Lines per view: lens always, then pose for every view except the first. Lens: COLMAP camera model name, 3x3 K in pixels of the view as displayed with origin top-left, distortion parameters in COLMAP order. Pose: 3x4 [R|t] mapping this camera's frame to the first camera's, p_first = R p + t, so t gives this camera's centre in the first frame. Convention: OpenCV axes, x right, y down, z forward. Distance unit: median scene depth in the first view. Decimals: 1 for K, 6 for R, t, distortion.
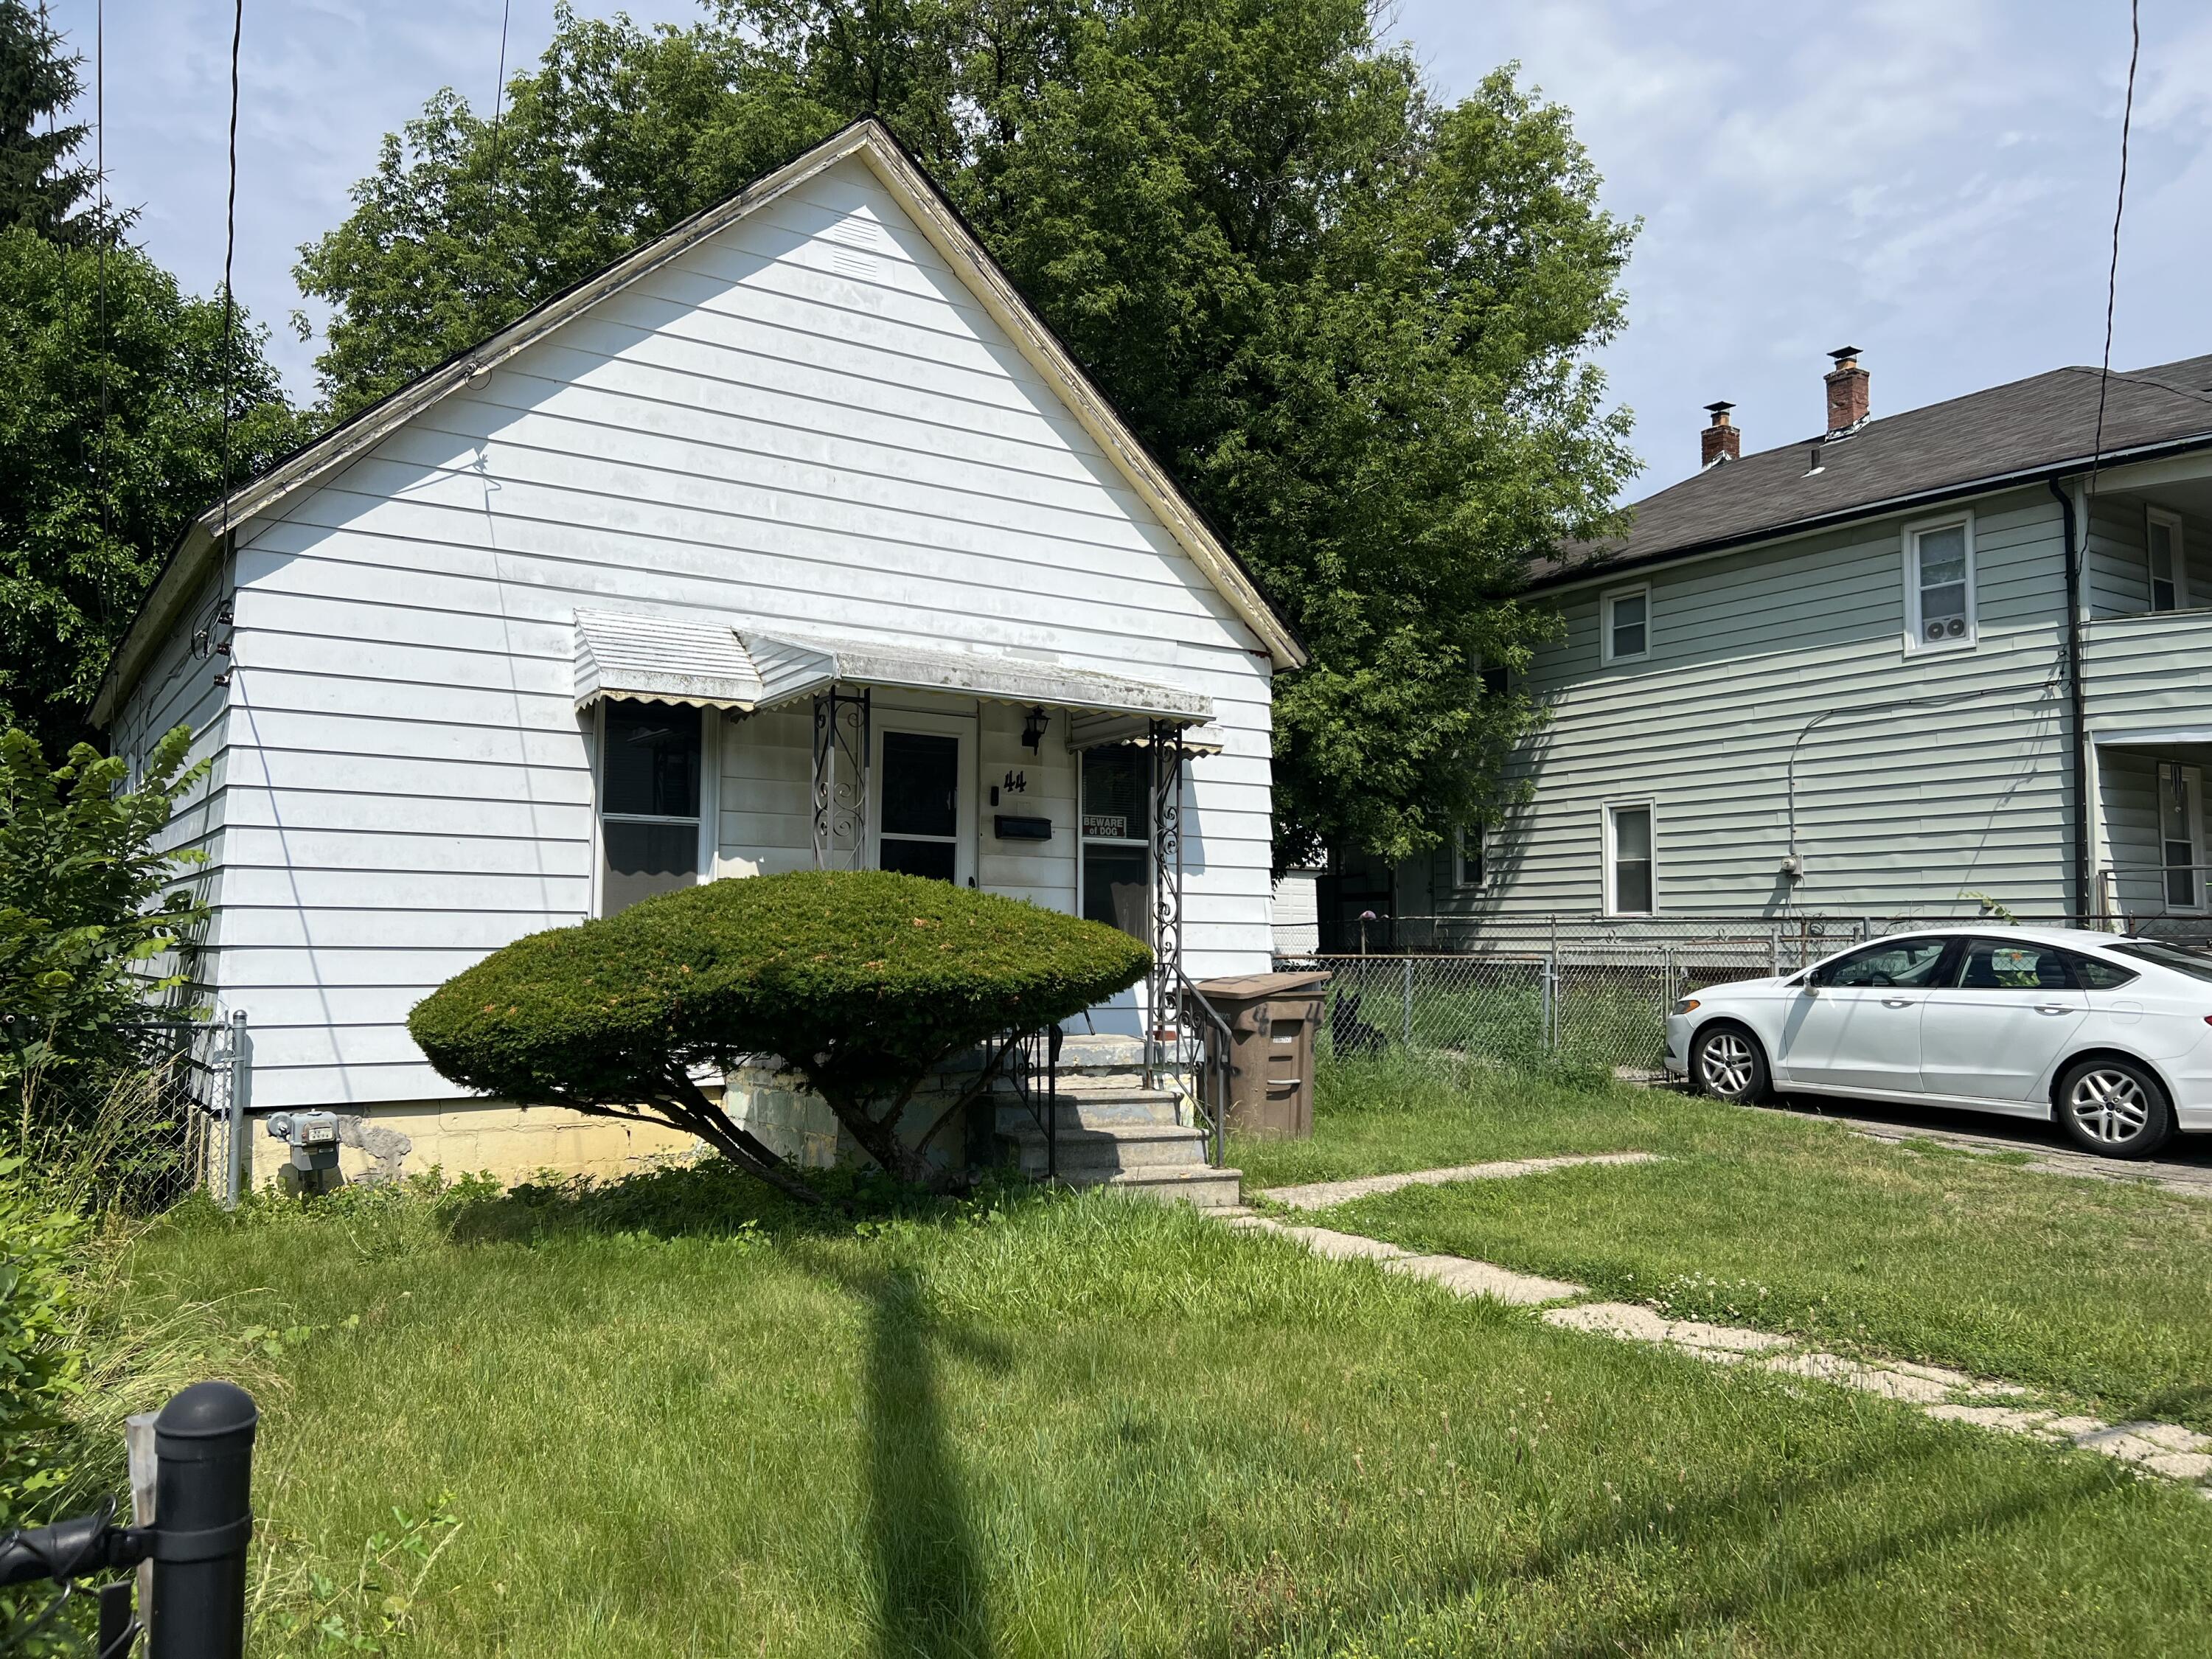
lens RADIAL K [[1649.7, 0, 1085.9], [0, 1649.7, 820.2], [0, 0, 1]] dist [0.040749, -0.056501]
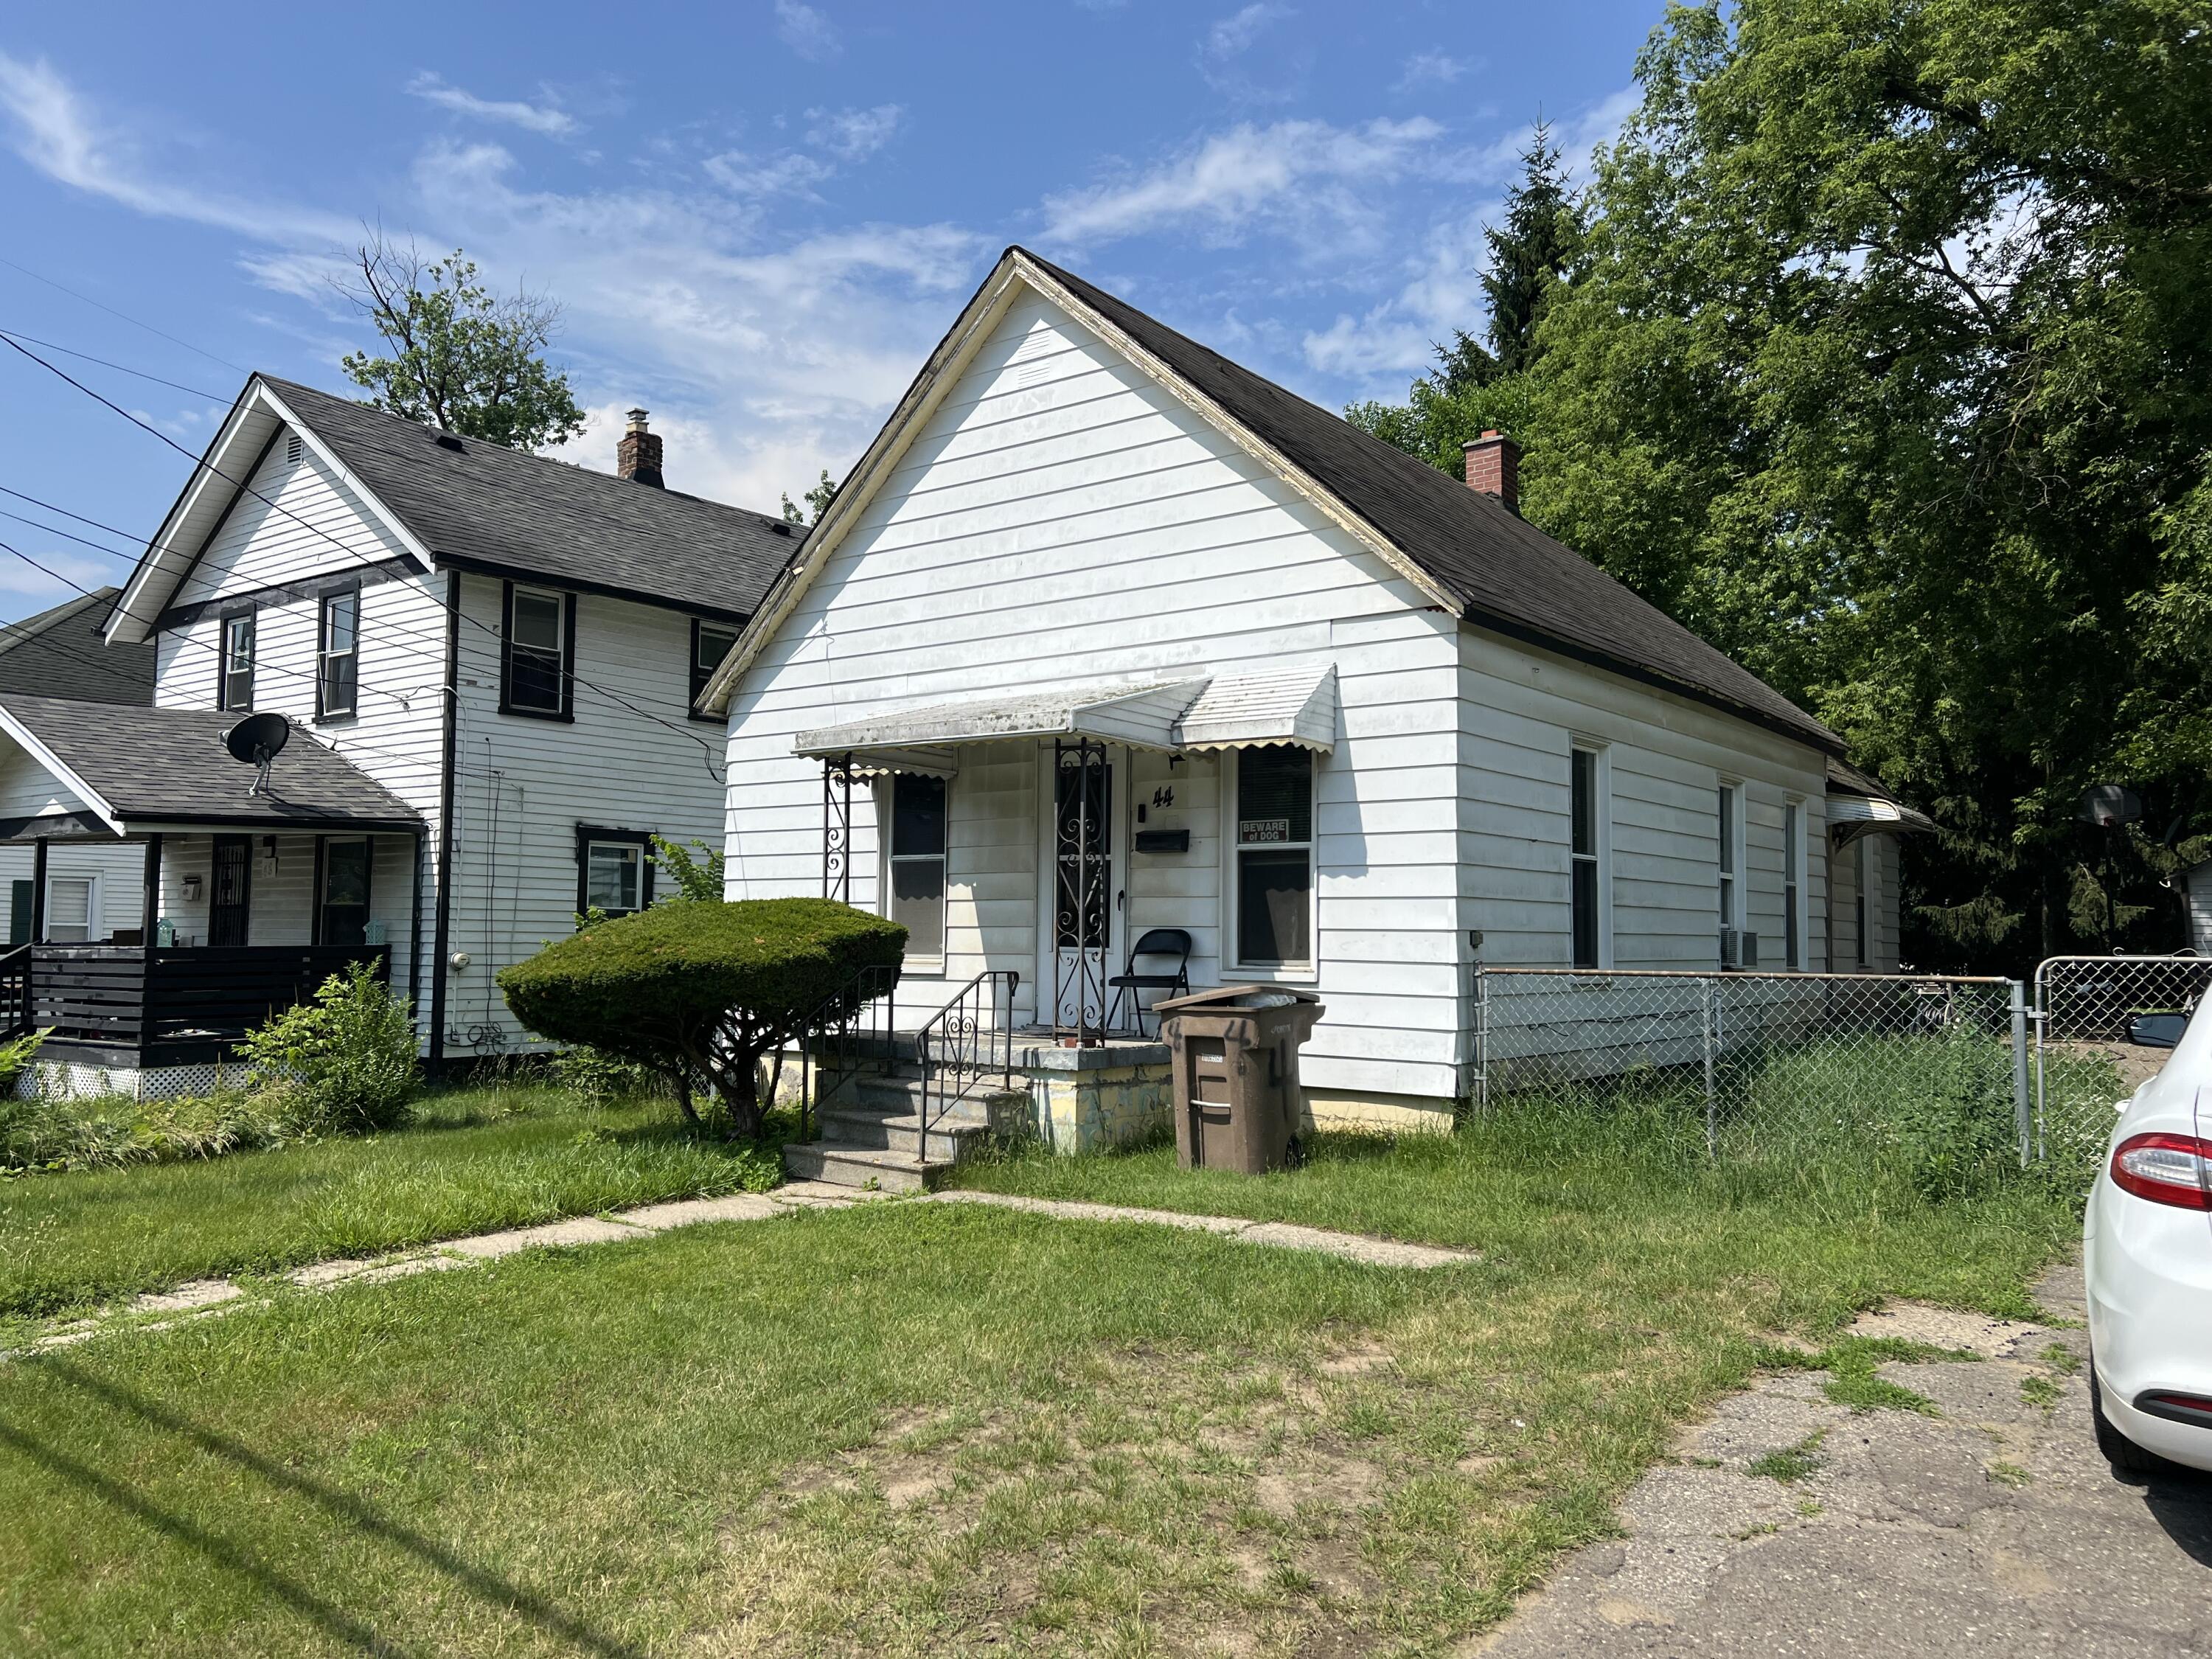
lens RADIAL K [[1649.7, 0, 1091.7], [0, 1649.7, 831.3], [0, 0, 1]] dist [0.040749, -0.056501]
pose [[0.332582, -0.063647, -0.940924, 0.919616], [0.070258, 0.996620, -0.042580, 0.039204], [0.940453, -0.051946, 0.335930, 0.603198]]
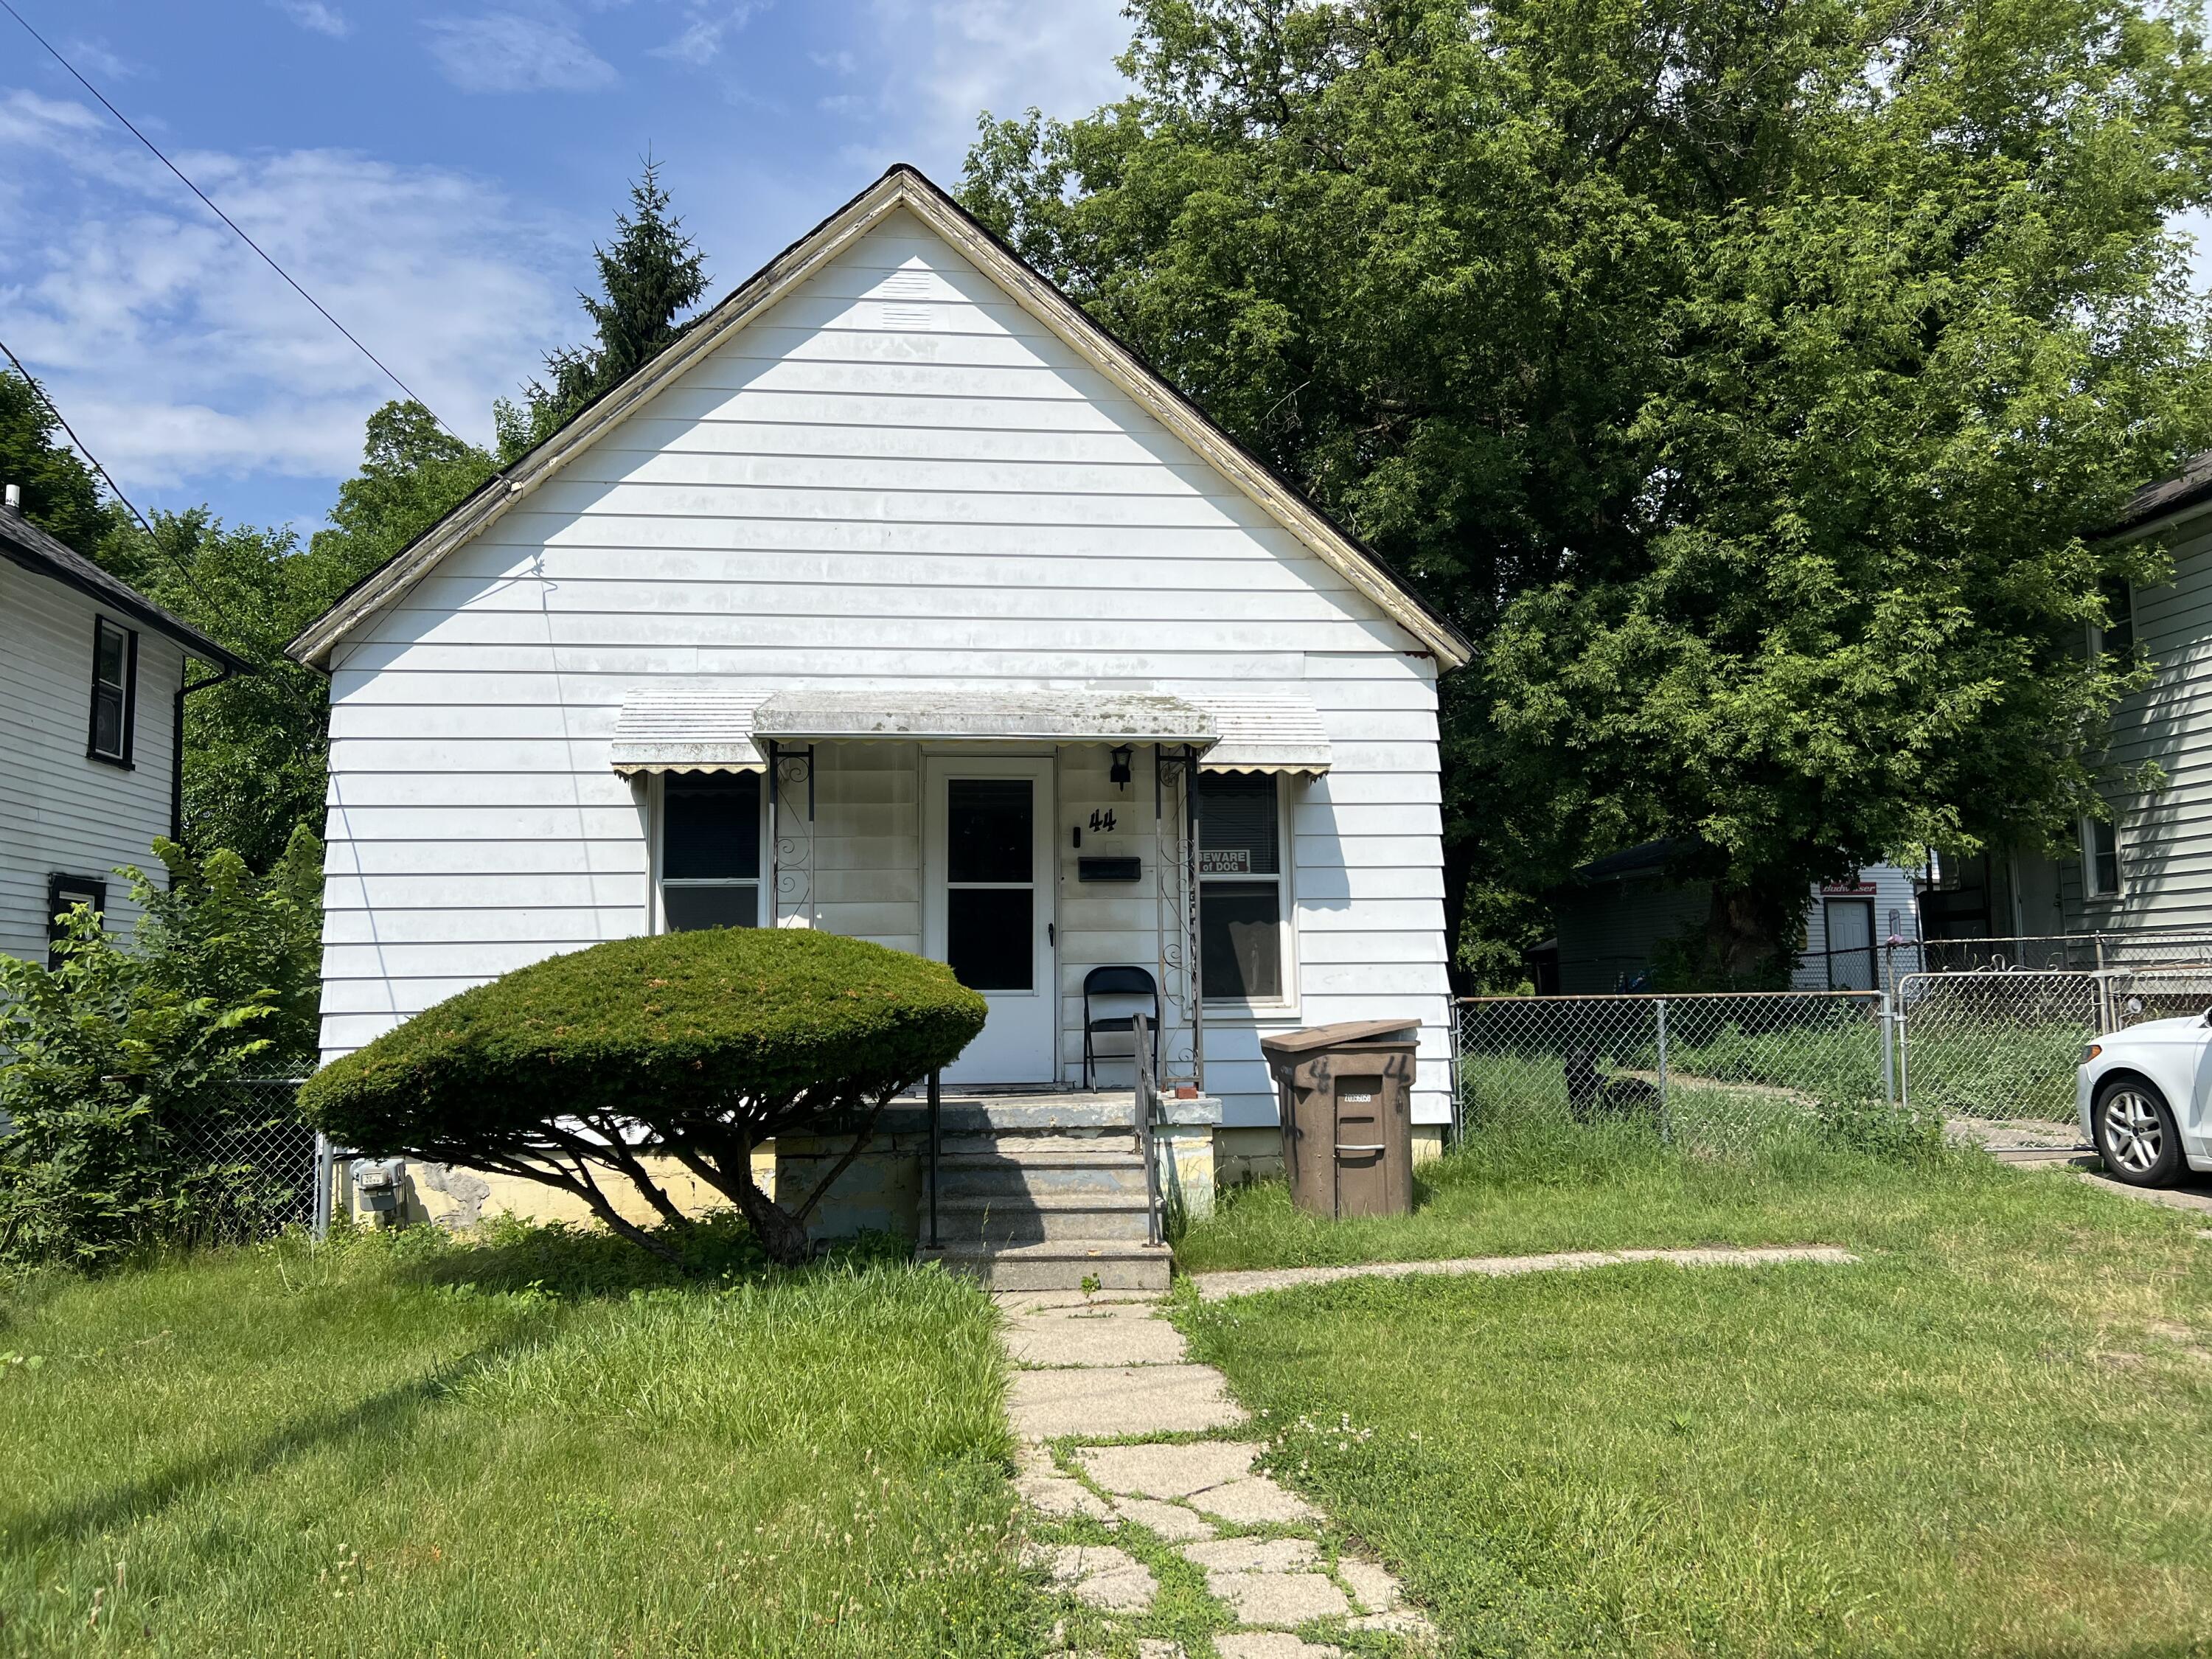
lens RADIAL K [[1649.7, 0, 1100.4], [0, 1649.7, 817.5], [0, 0, 1]] dist [0.040749, -0.056501]
pose [[0.895618, -0.066944, -0.439758, 0.370450], [0.056237, 0.997719, -0.037350, 0.009941], [0.441255, 0.008721, 0.897340, 0.150673]]
